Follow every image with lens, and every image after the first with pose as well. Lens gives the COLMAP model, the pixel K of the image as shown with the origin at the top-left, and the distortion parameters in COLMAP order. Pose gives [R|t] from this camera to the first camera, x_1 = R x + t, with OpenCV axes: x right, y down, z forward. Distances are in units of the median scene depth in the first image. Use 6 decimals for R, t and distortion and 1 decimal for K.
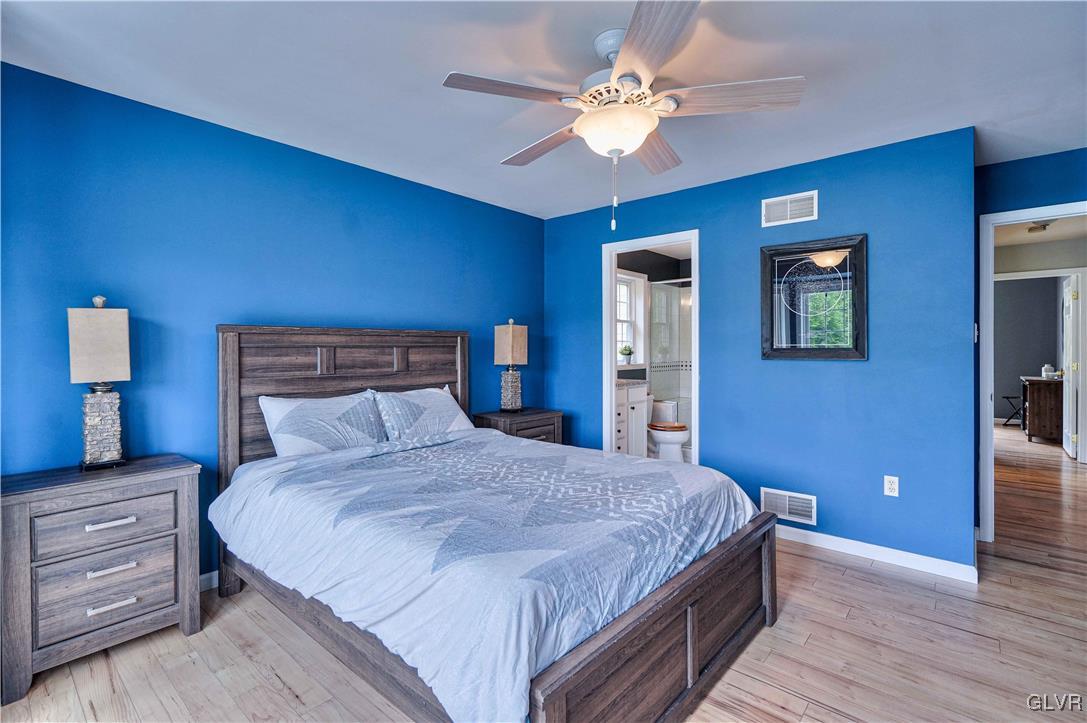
lens RADIAL K [[502.5, 0, 541.3], [0, 502.5, 351.2], [0, 0, 1]] dist [-0.000835, 0.000242]
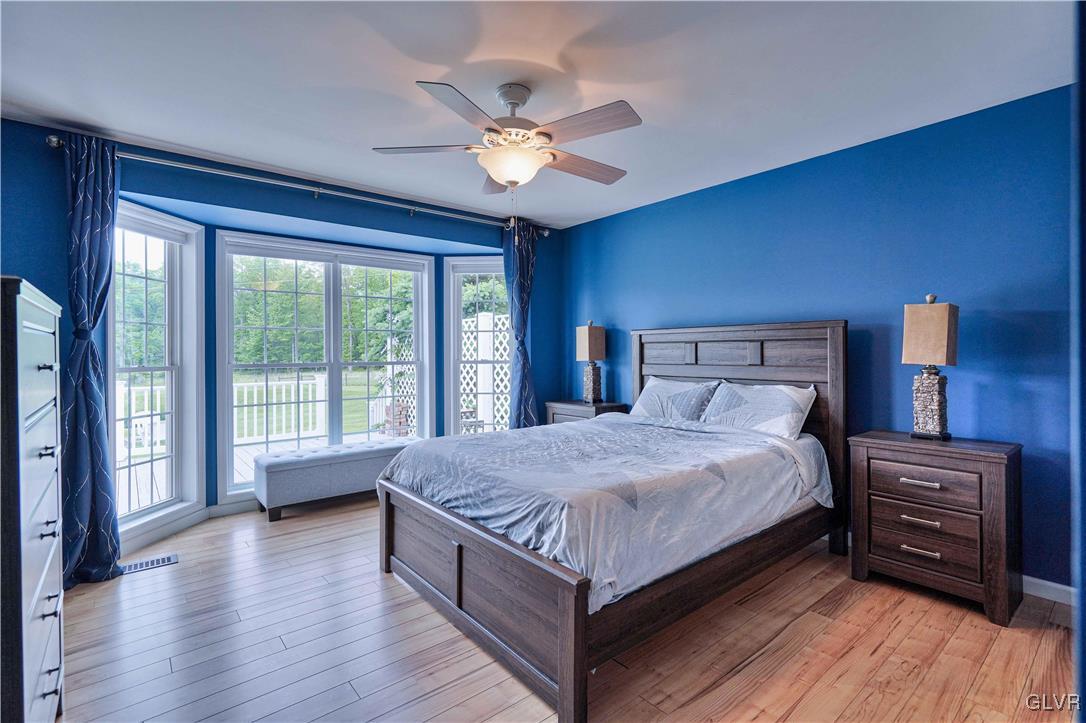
lens RADIAL K [[502.1, 0, 540.8], [0, 502.1, 351.3], [0, 0, 1]] dist [-0.000835, 0.000242]
pose [[-0.159066, 0.010900, -0.987208, 0.807018], [0.008903, 0.999914, 0.009605, -0.002090], [0.987228, -0.007261, -0.159150, 0.738498]]
